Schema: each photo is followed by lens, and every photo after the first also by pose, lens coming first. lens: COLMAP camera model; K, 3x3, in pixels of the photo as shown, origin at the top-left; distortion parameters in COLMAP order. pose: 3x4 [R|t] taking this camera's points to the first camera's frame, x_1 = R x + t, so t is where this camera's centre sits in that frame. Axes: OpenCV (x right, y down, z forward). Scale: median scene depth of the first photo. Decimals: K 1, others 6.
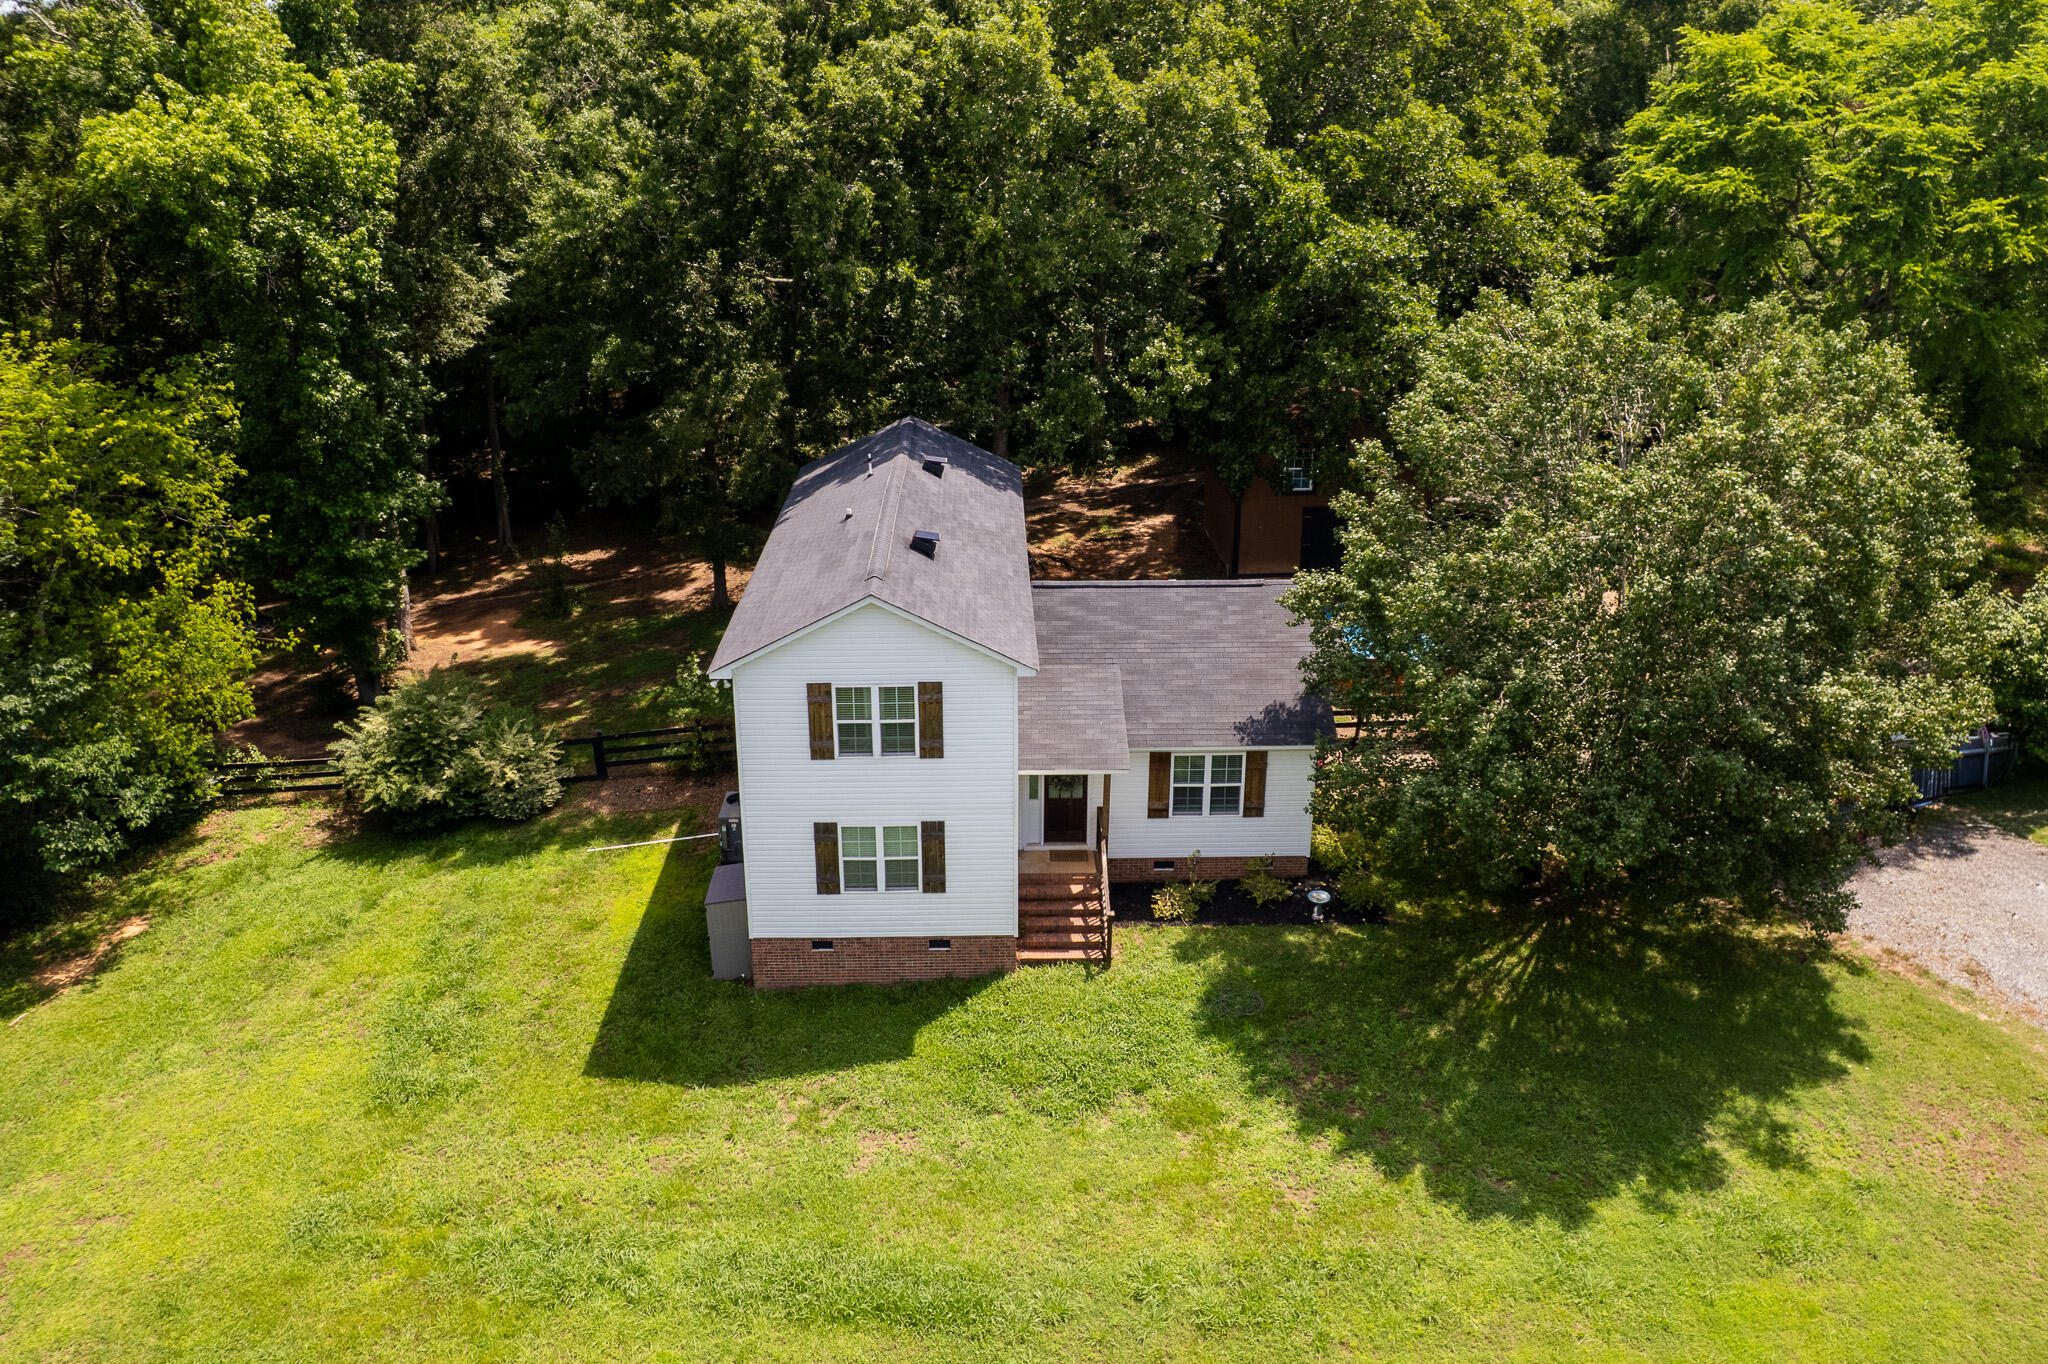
lens RADIAL K [[1500.9, 0, 1030.3], [0, 1500.9, 593.8], [0, 0, 1]] dist [-0.061235, 0.032279]
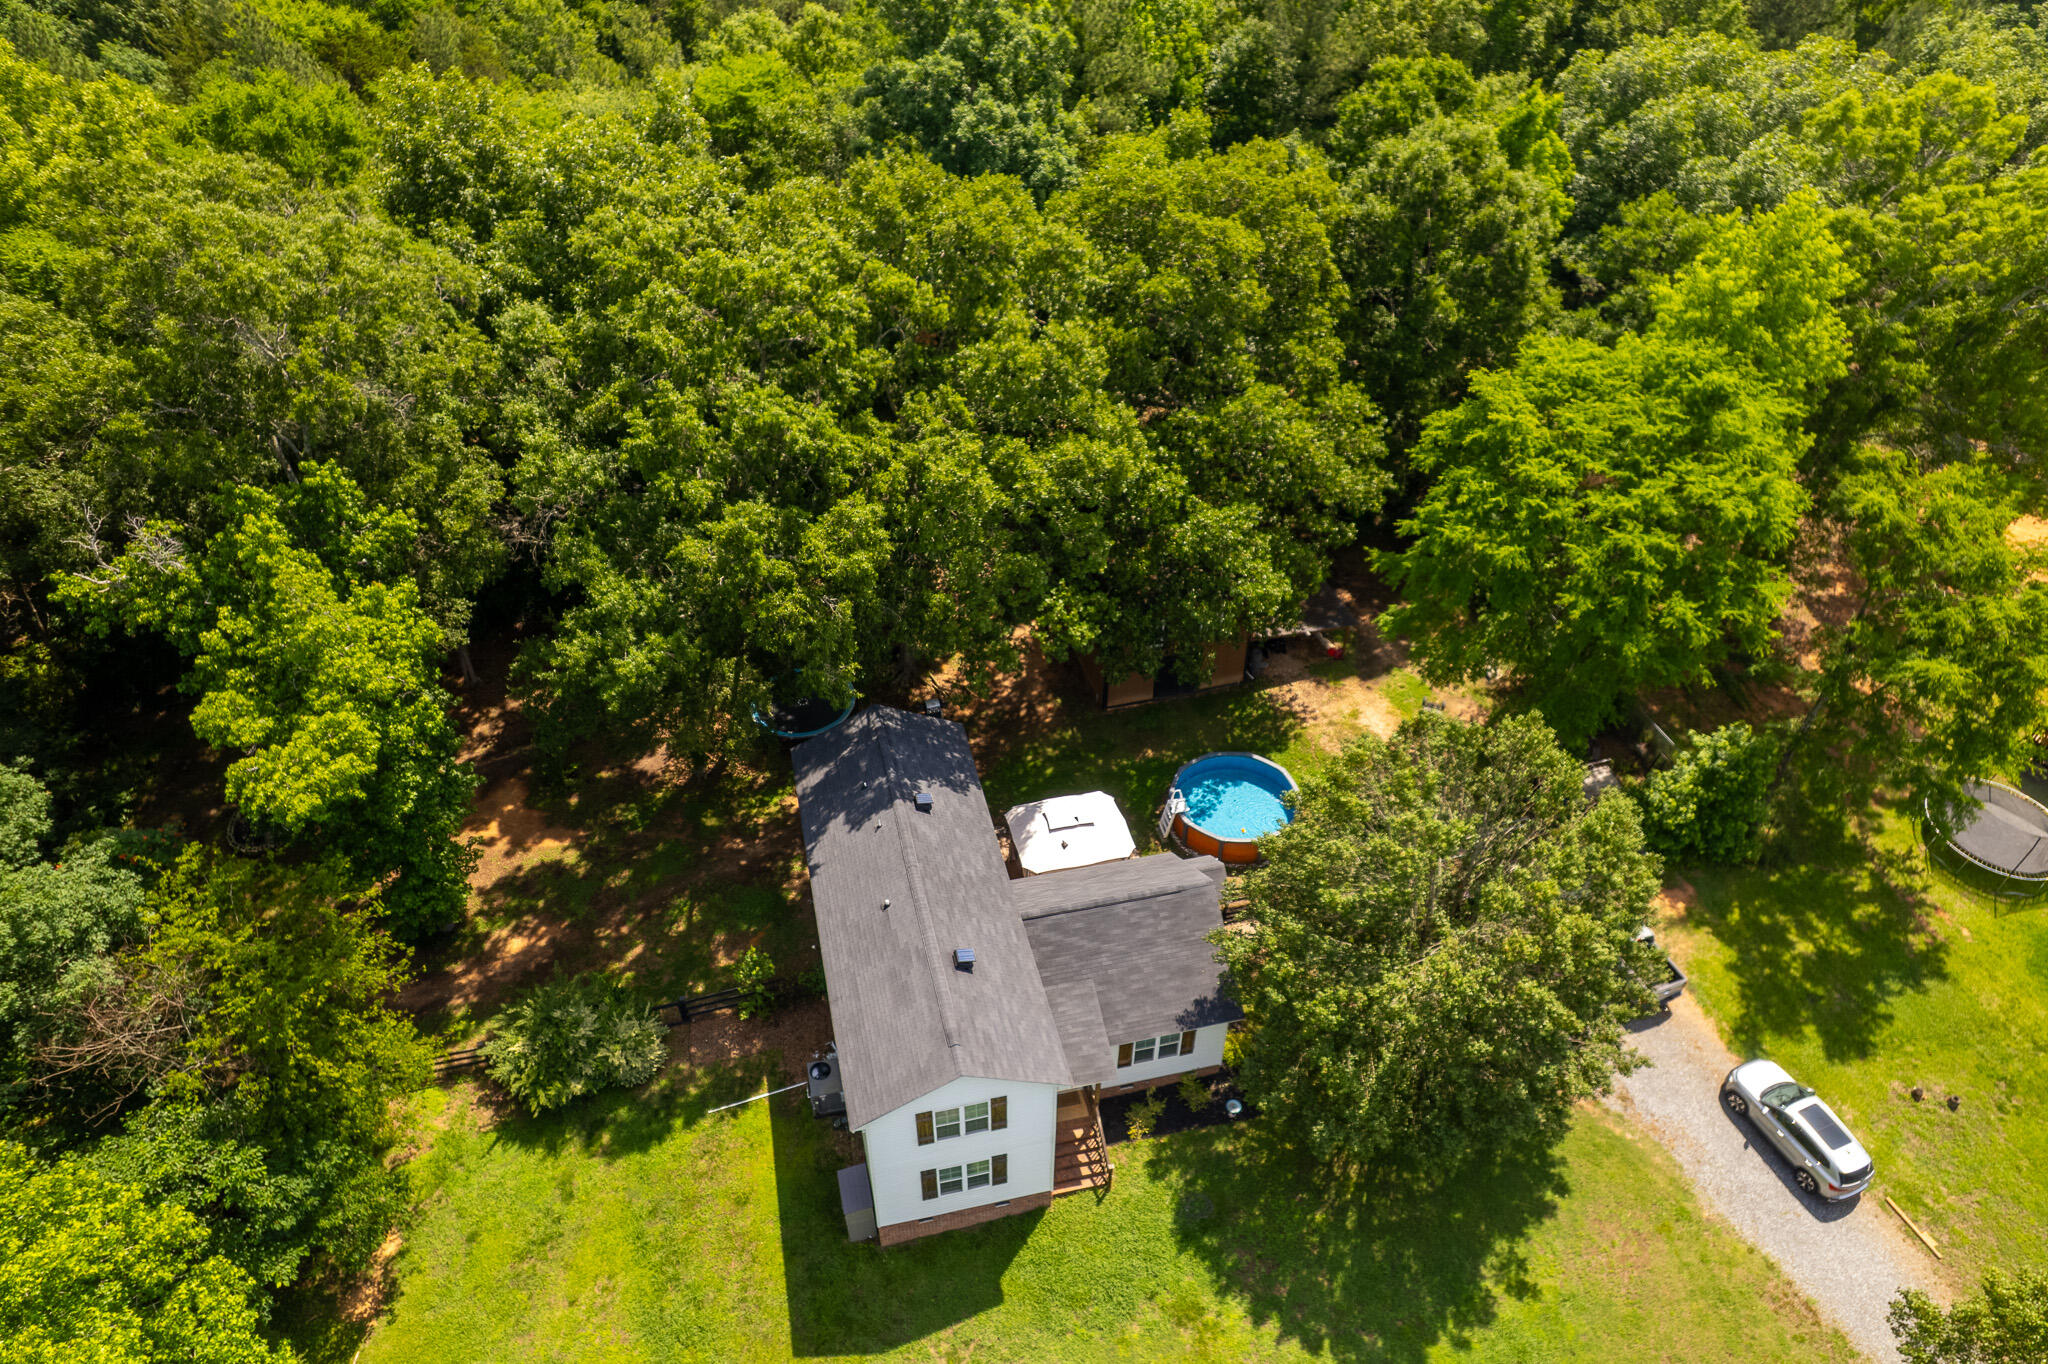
lens RADIAL K [[1316.5, 0, 1024.0], [0, 1316.5, 682.0], [0, 0, 1]] dist [-0.079596, 0.069101]
pose [[0.978537, -0.126535, 0.162649, -0.182865], [0.062576, 0.934467, 0.350507, -0.702764], [-0.196342, -0.332806, 0.922329, -0.038703]]
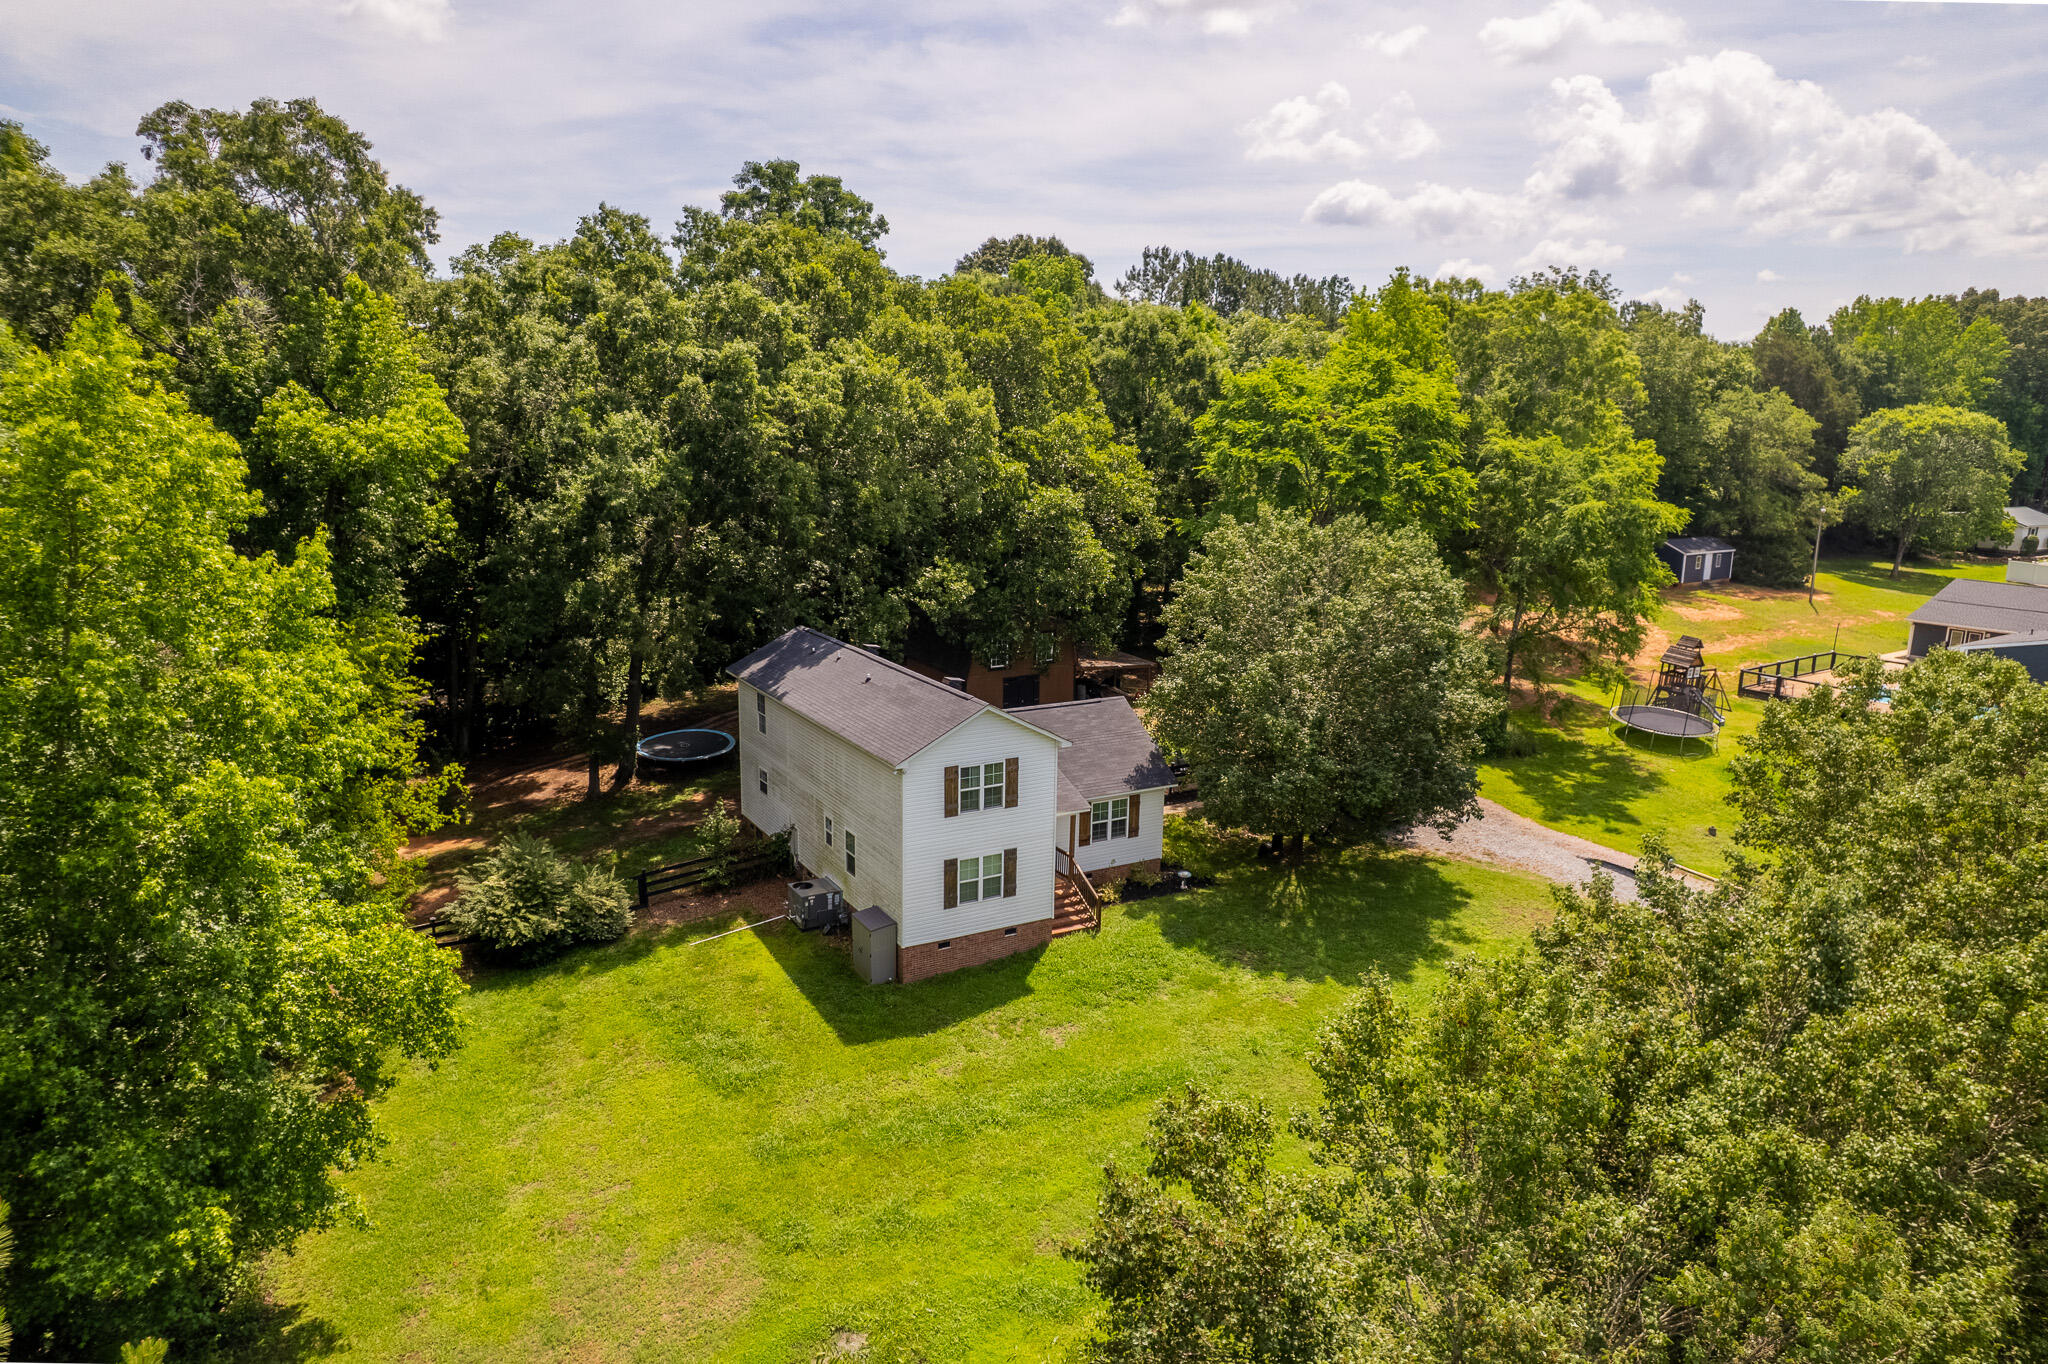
lens RADIAL K [[1339.1, 0, 1024.0], [0, 1339.1, 682.0], [0, 0, 1]] dist [-0.060924, 0.001586]
pose [[0.877322, -0.084868, 0.472339, -0.678225], [0.138193, 0.987226, -0.079299, 0.086740], [-0.459575, 0.134844, 0.877843, -0.271353]]
